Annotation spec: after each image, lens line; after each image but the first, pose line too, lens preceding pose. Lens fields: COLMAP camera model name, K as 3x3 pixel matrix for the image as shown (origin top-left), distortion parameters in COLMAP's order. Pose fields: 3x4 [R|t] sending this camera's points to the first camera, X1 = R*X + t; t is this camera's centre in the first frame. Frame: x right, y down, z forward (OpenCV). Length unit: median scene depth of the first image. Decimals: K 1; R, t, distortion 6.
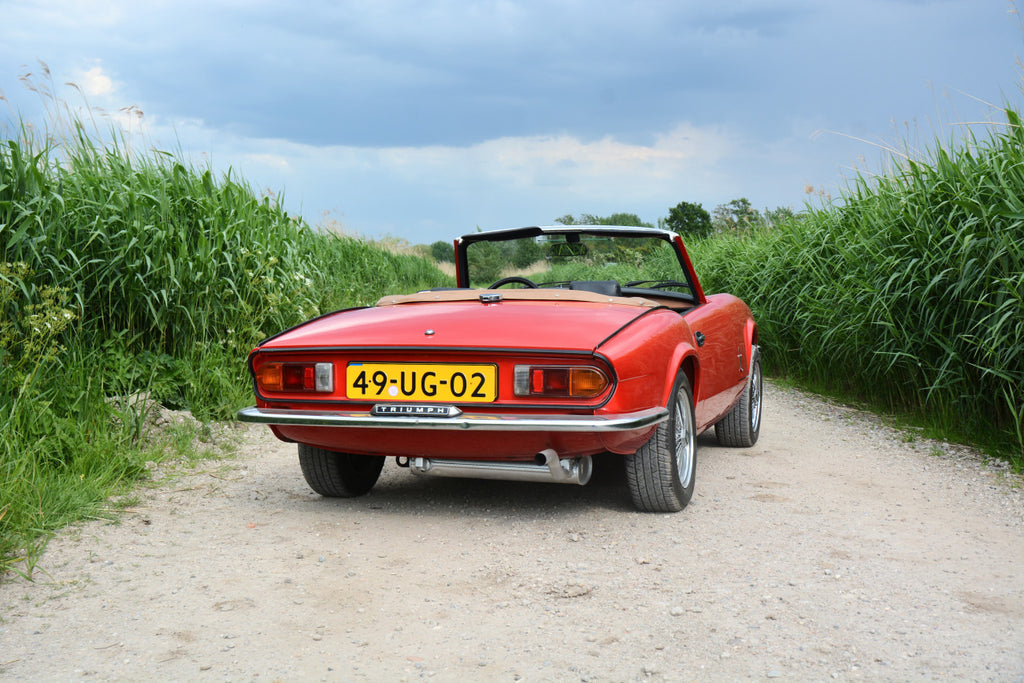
lens RADIAL K [[1471.5, 0, 512.0], [0, 1471.5, 341.5], [0, 0, 1]] dist [0.039122, 0.403912]
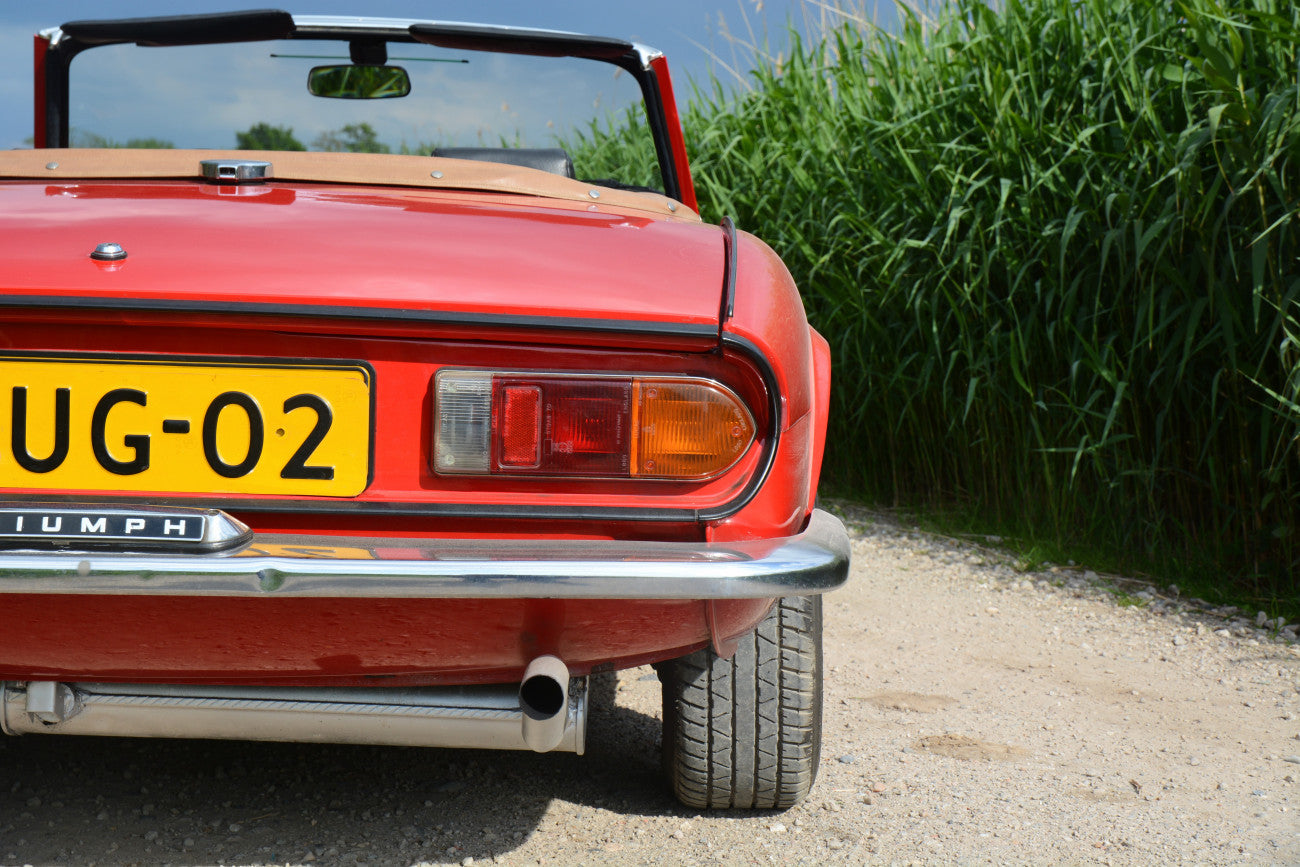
lens RADIAL K [[2312.0, 0, 665.0], [0, 2312.0, 435.3], [0, 0, 1]] dist [0.216469, -0.150888]
pose [[0.949785, 0.009569, 0.312756, -0.095425], [-0.017499, 0.999592, 0.022557, 0.017149], [-0.312413, -0.026897, 0.949566, 0.529451]]
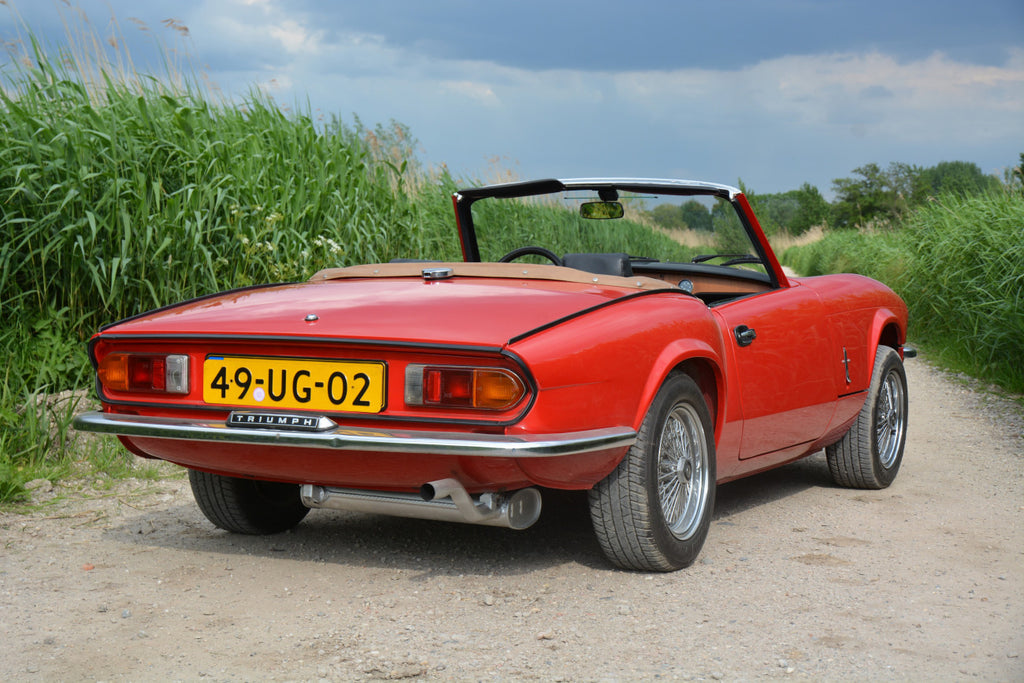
lens RADIAL K [[1982.5, 0, 512.0], [0, 1982.5, 341.5], [0, 0, 1]] dist [0.224397, 0.085637]
pose [[0.984071, 0.023441, -0.176225, 0.222215], [-0.022781, 0.999724, 0.005767, -0.002278], [0.176311, -0.001660, 0.984333, 0.020500]]
